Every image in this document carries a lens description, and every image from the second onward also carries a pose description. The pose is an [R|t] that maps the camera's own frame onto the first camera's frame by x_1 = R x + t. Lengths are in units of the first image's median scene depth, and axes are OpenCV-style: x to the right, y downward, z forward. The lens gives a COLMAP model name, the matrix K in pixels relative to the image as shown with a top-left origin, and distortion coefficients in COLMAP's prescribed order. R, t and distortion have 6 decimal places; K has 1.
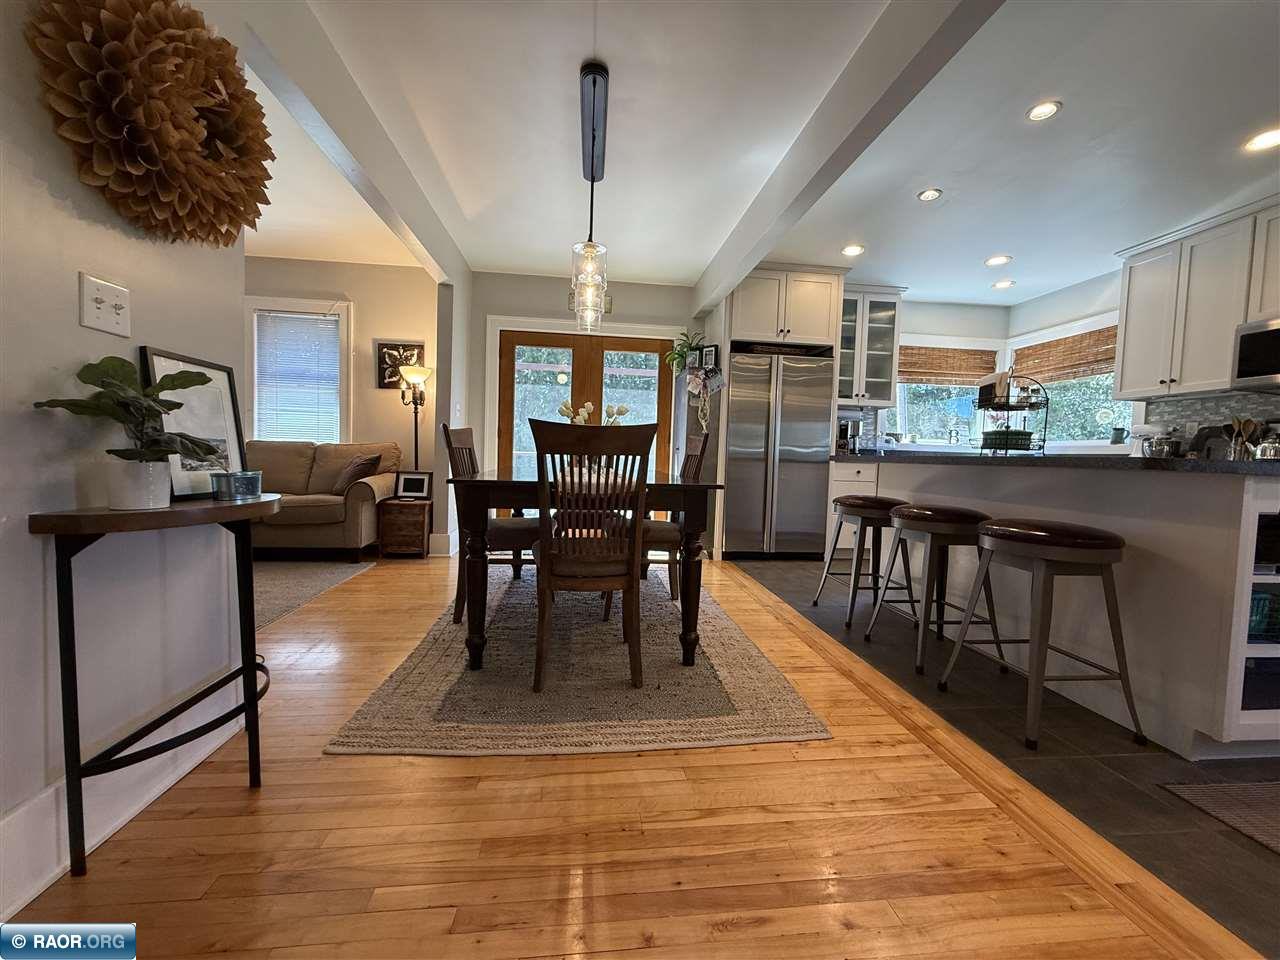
lens RADIAL K [[512.5, 0, 640.0], [0, 512.5, 480.0], [0, 0, 1]] dist [-0.001459, -0.000127]
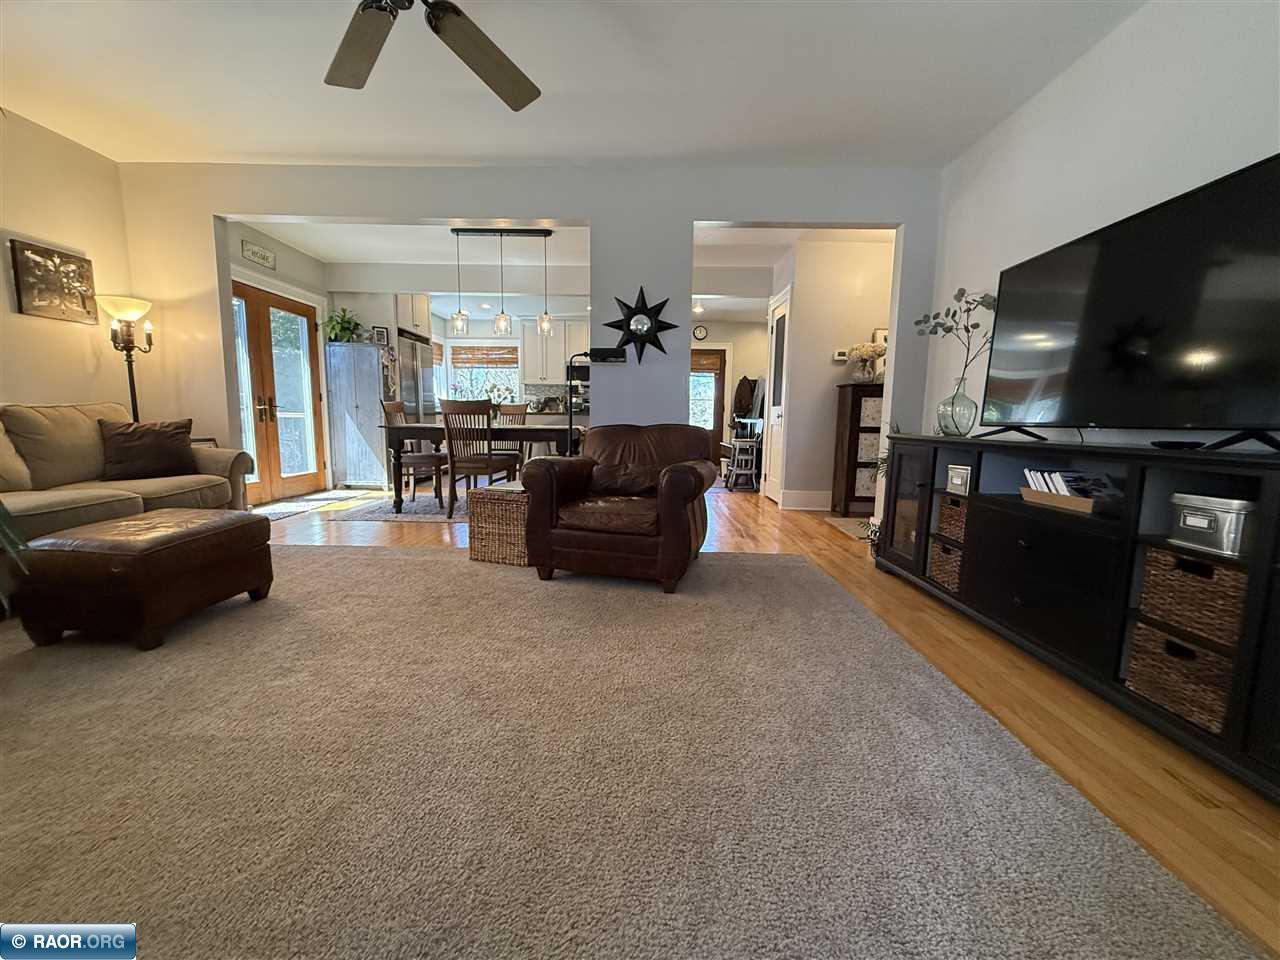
lens RADIAL K [[512.5, 0, 640.0], [0, 512.5, 480.0], [0, 0, 1]] dist [-0.001459, -0.000127]
pose [[0.123927, -0.151319, 0.980686, -1.088728], [0.036651, 0.988328, 0.147867, -0.043893], [-0.991614, 0.017618, 0.128026, 0.179590]]
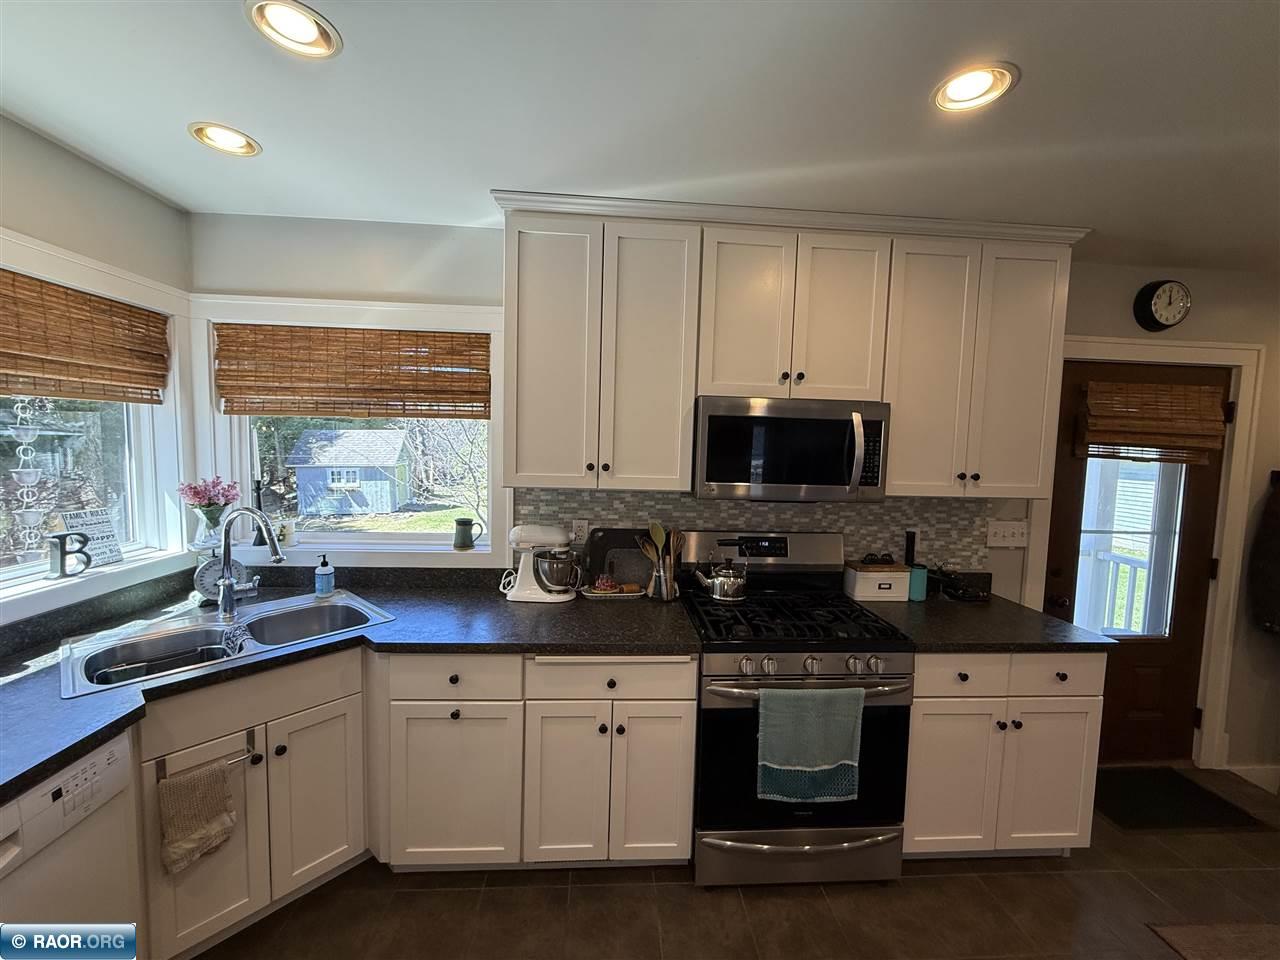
lens RADIAL K [[517.5, 0, 632.8], [0, 517.5, 484.3], [0, 0, 1]] dist [-0.000967, -0.000157]
pose [[0.052134, -0.111324, 0.992416, 0.354726], [0.022716, 0.993642, 0.110268, -0.184089], [-0.998382, 0.016795, 0.054331, 0.723669]]
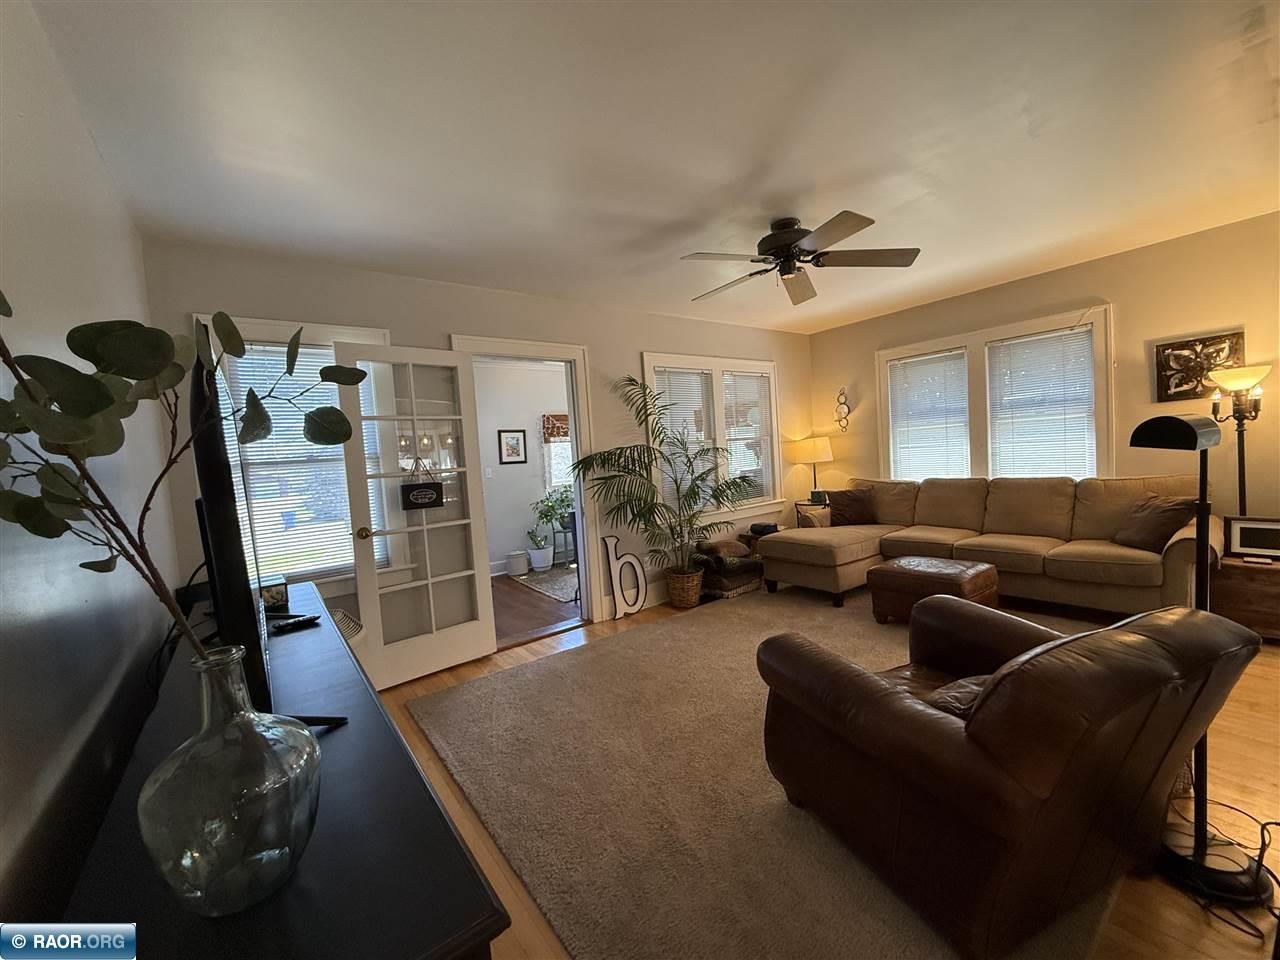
lens RADIAL K [[517.5, 0, 632.8], [0, 517.5, 484.3], [0, 0, 1]] dist [-0.000967, -0.000157]
pose [[0.500097, -0.013803, -0.865860, -0.236209], [0.039510, 0.999195, 0.006891, -0.094705], [0.865068, -0.037656, 0.500240, -0.092692]]
